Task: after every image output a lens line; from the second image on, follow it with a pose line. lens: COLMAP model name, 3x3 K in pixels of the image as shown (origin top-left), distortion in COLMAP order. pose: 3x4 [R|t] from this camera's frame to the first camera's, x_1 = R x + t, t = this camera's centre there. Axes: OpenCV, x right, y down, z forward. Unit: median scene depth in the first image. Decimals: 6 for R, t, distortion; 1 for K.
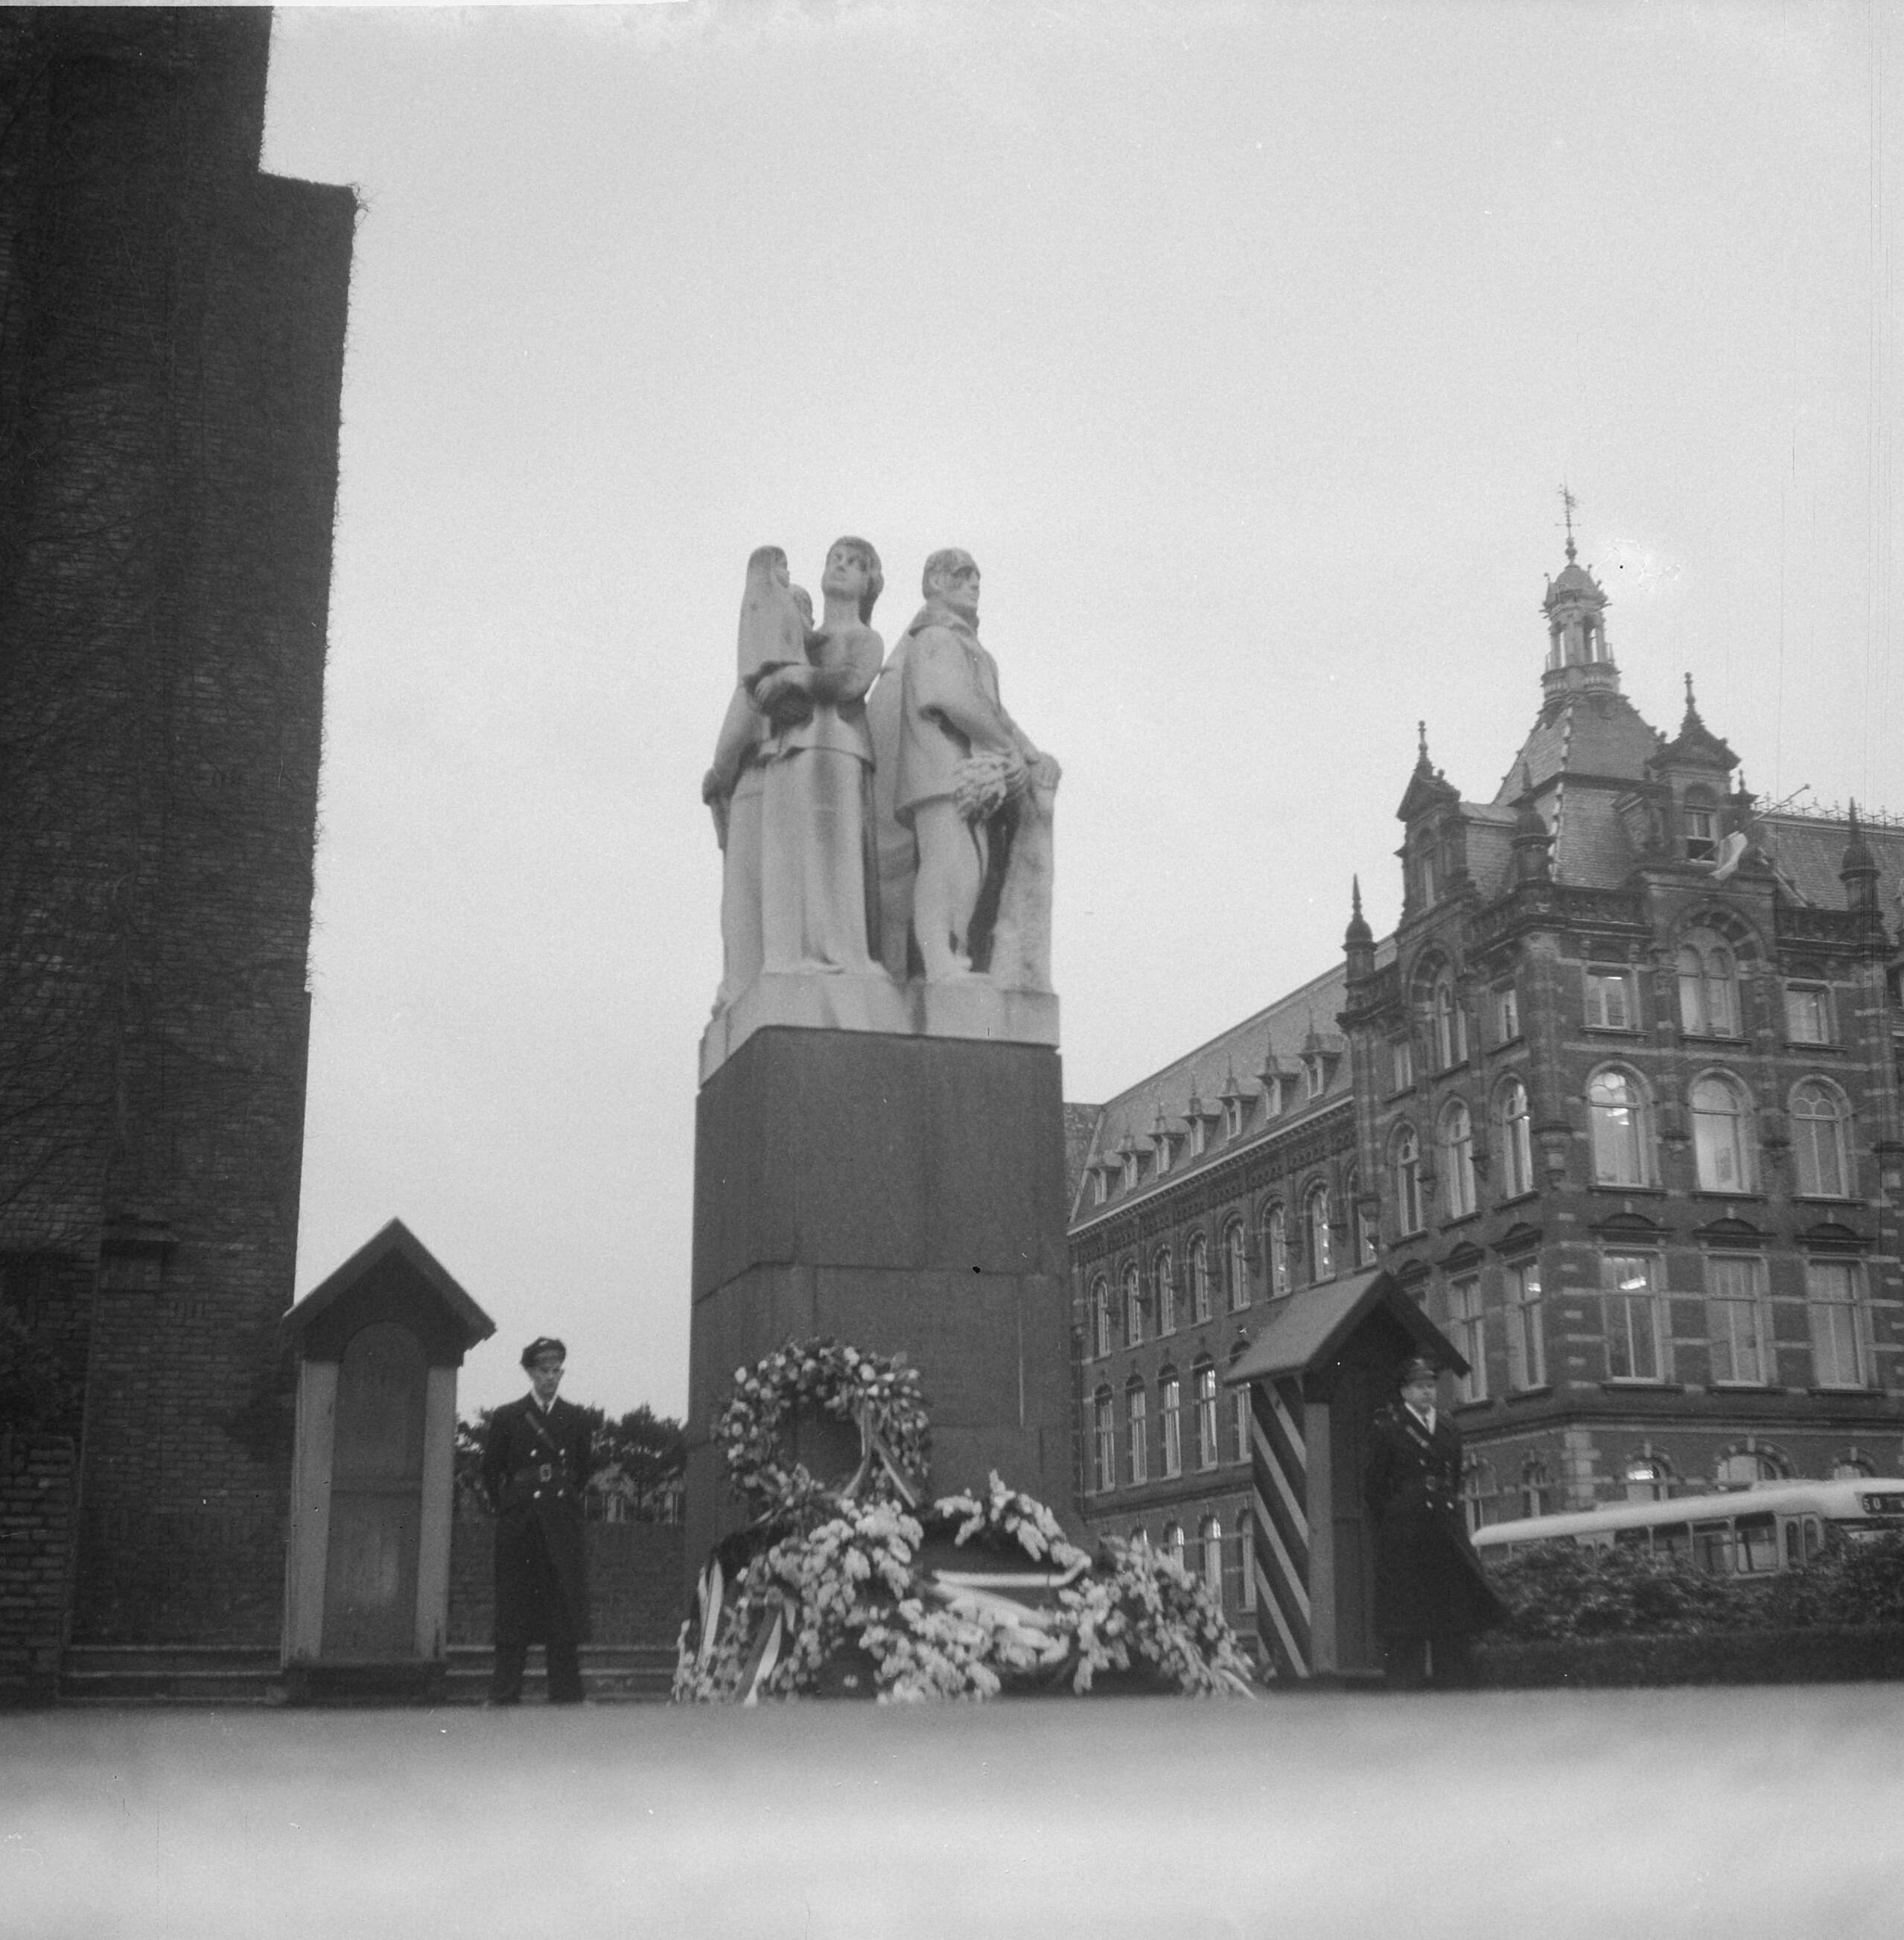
lens RADIAL K [[2582.0, 0, 954.4], [0, 2582.0, 1001.1], [0, 0, 1]] dist [-0.003566, -0.096361]
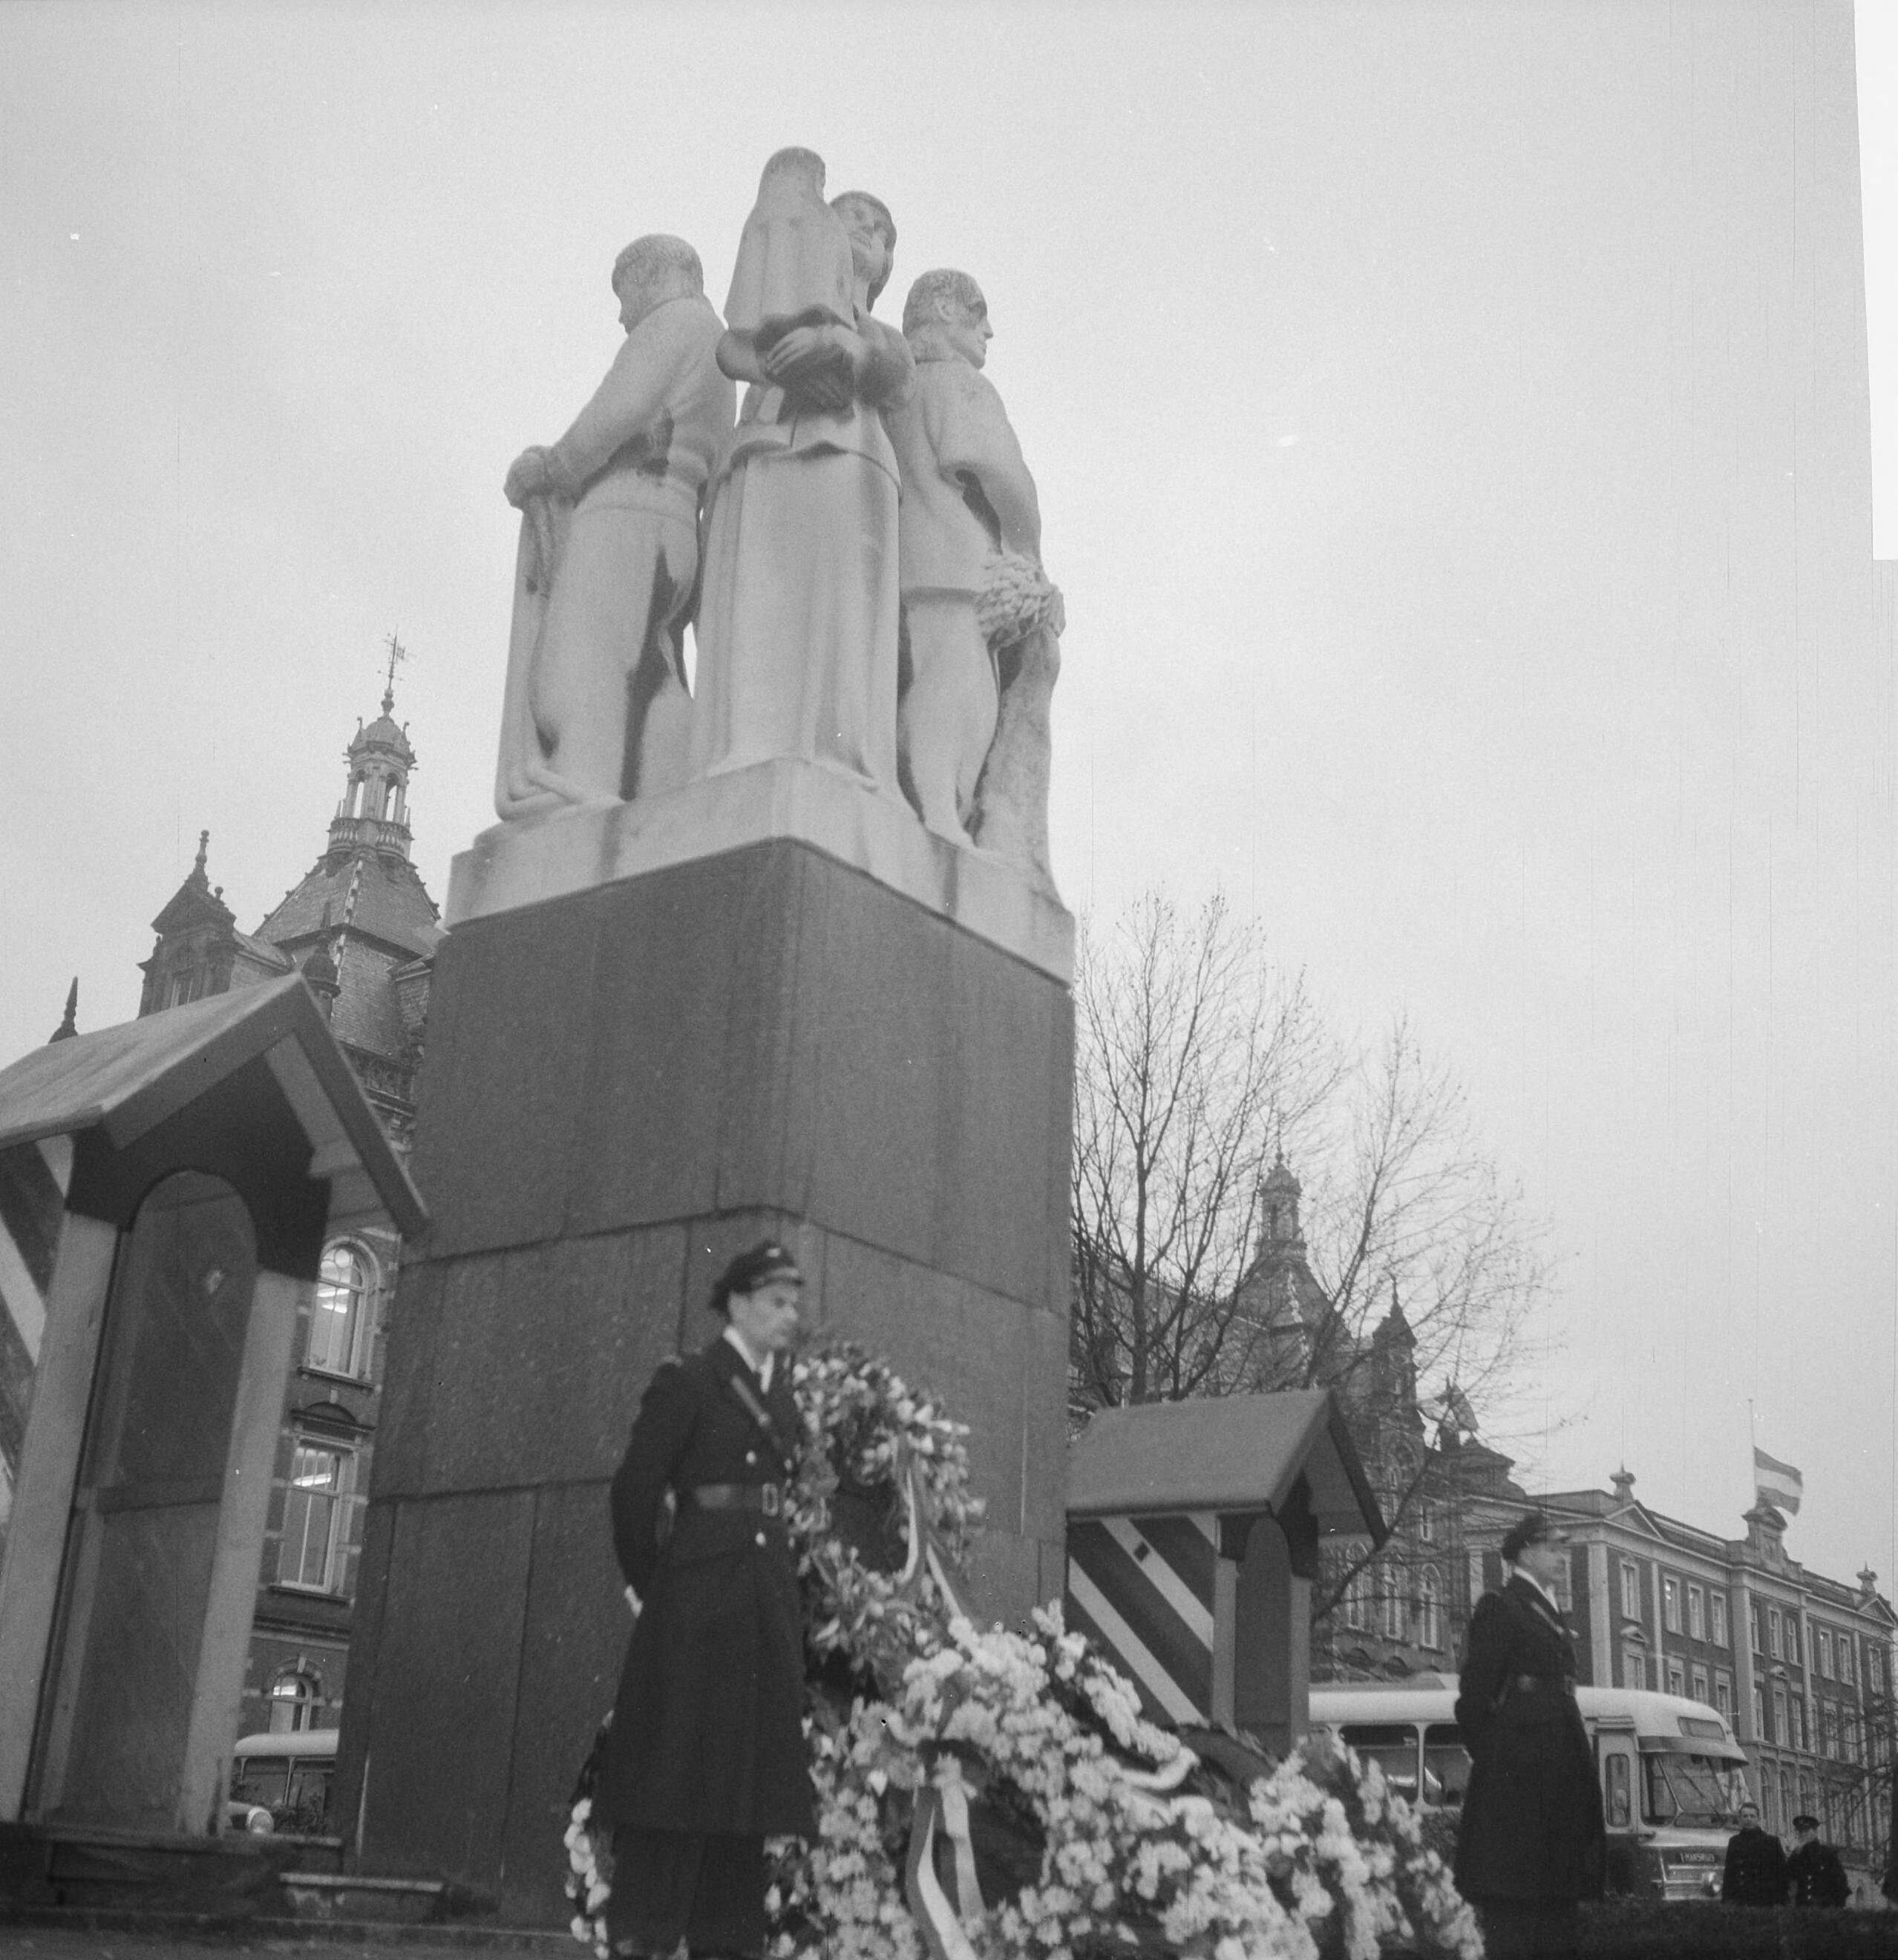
lens RADIAL K [[2599.9, 0, 944.4], [0, 2599.9, 1009.2], [0, 0, 1]] dist [0.002587, -0.009125]
pose [[0.817179, 0.239336, 0.524343, -0.080709], [-0.197409, 0.970910, -0.135513, 0.028481], [-0.541523, 0.007228, 0.840655, 0.101592]]
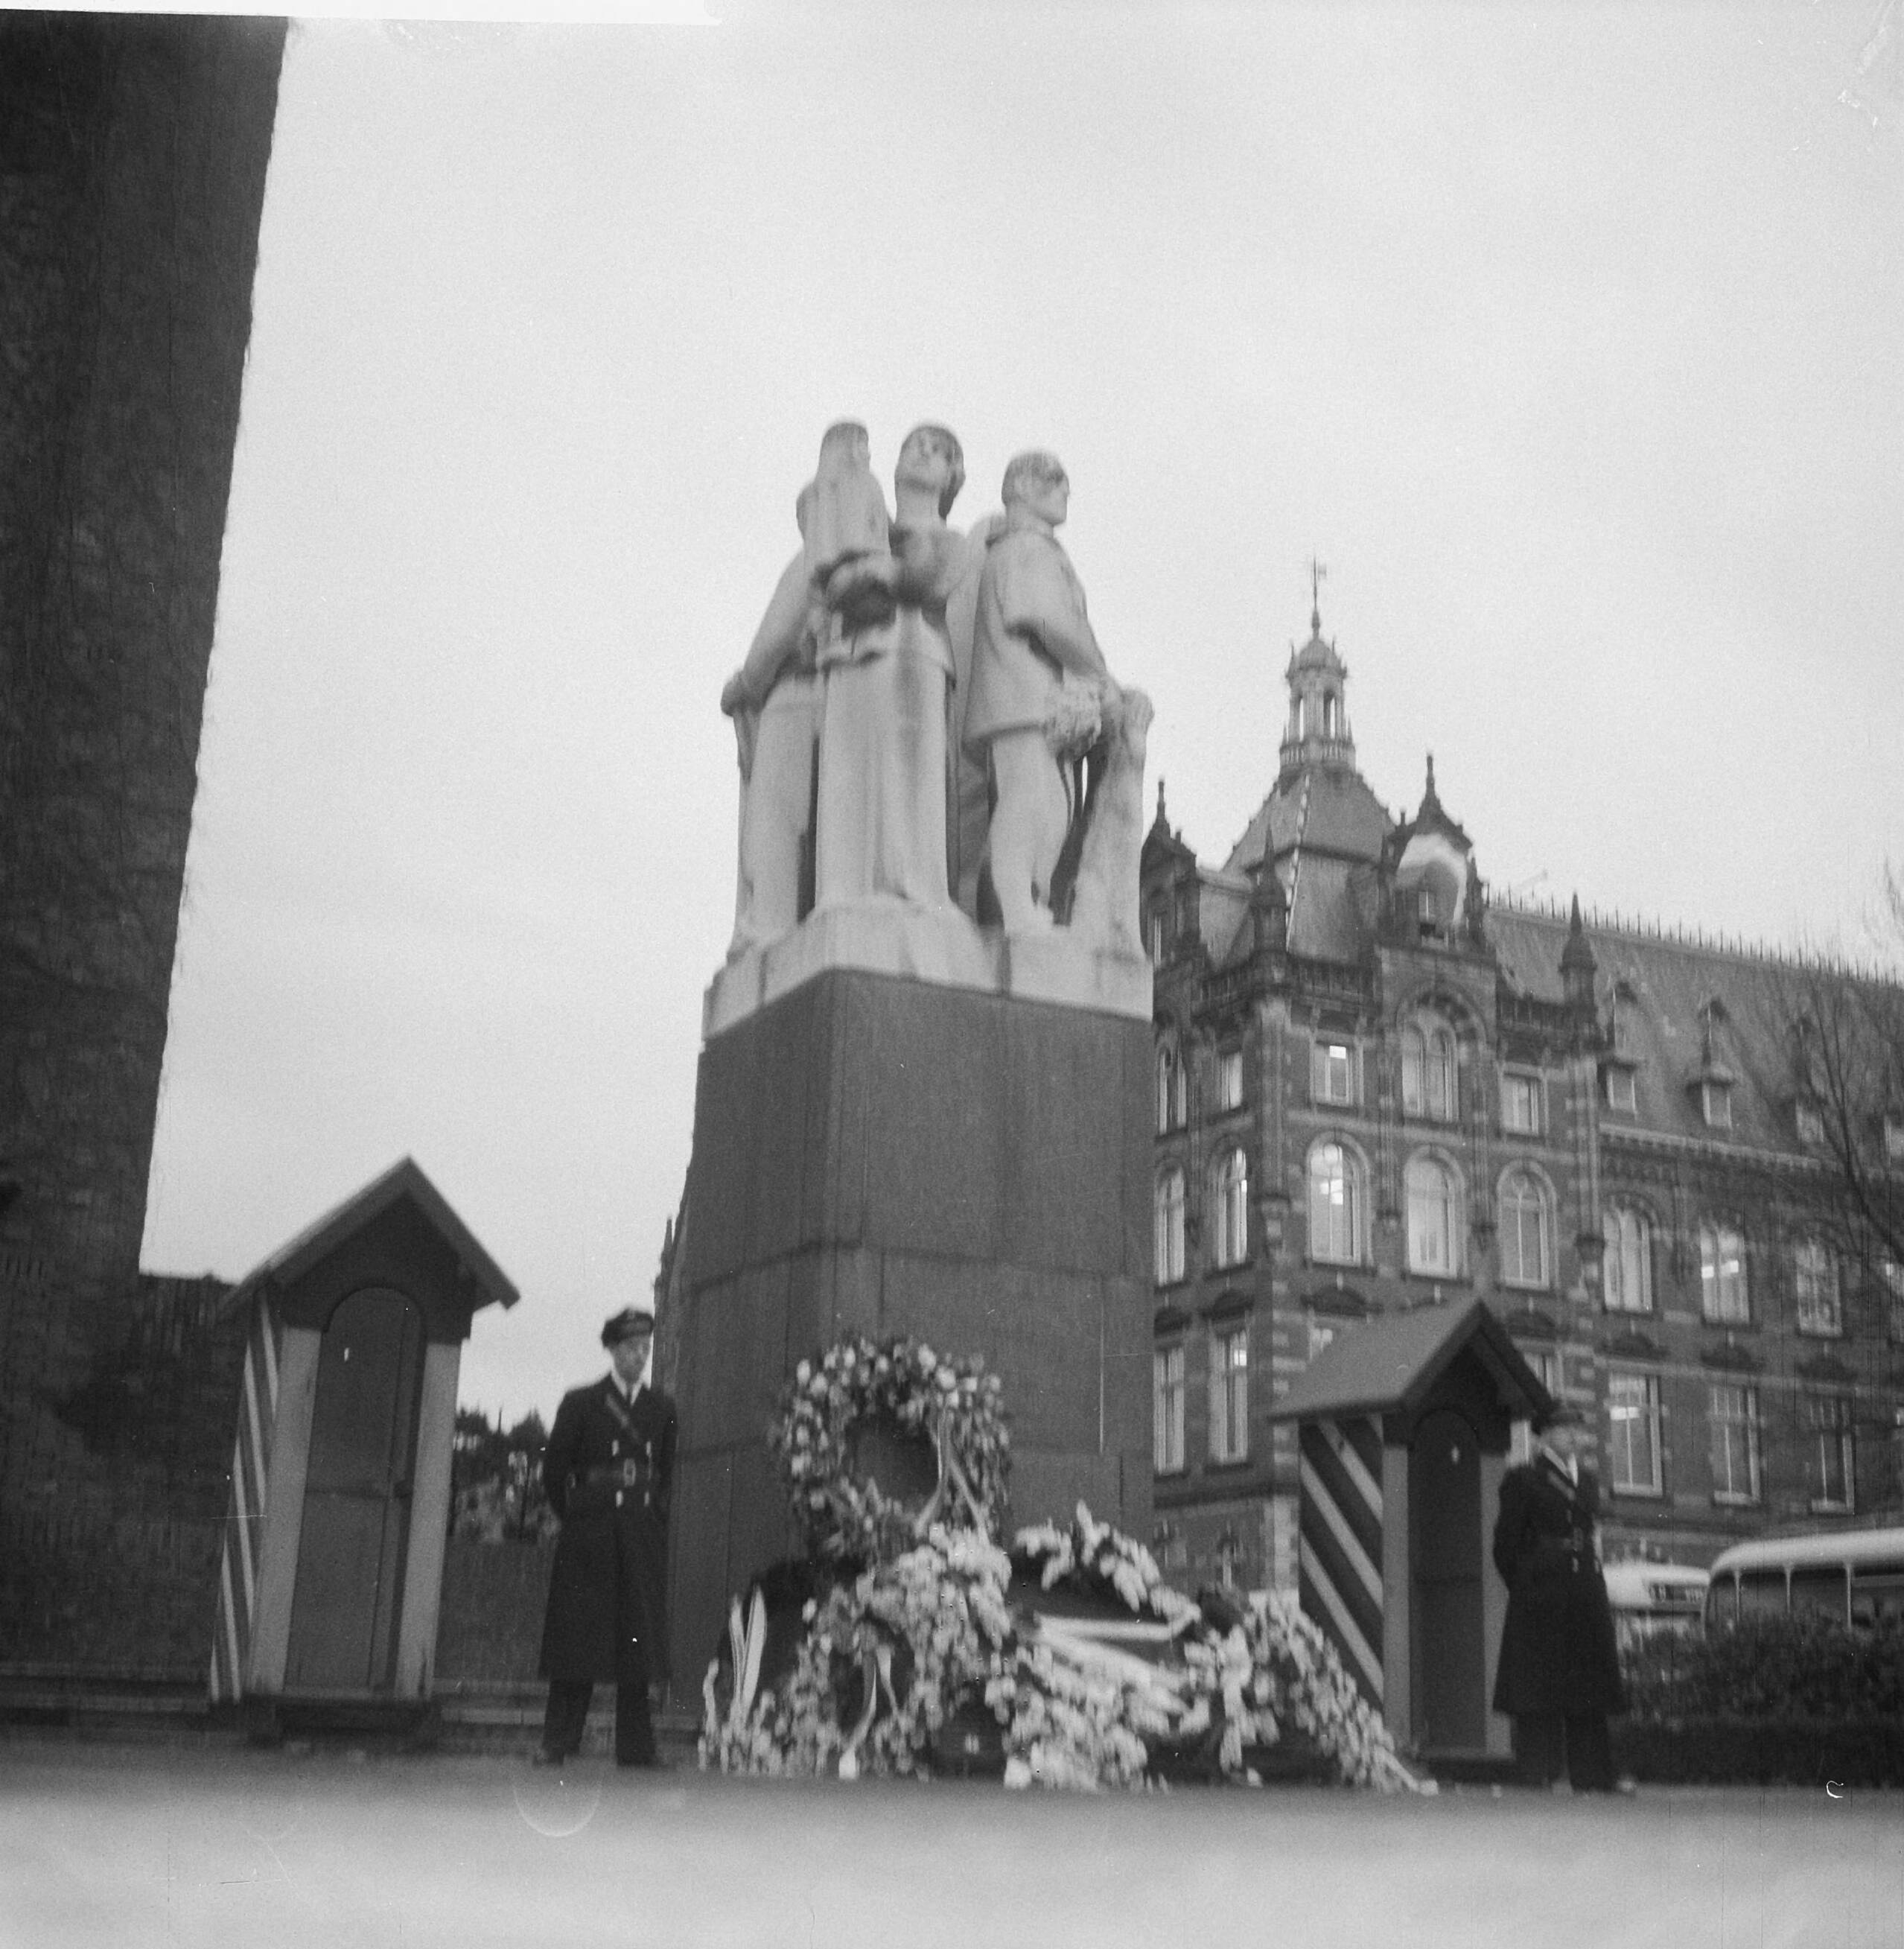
lens RADIAL K [[2593.4, 0, 954.4], [0, 2593.4, 1005.8], [0, 0, 1]] dist [-0.003566, -0.096361]
pose [[0.986925, 0.078060, 0.141014, -0.034485], [-0.075446, 0.996866, -0.023792, 0.008962], [-0.142429, 0.012842, 0.989722, 0.032937]]
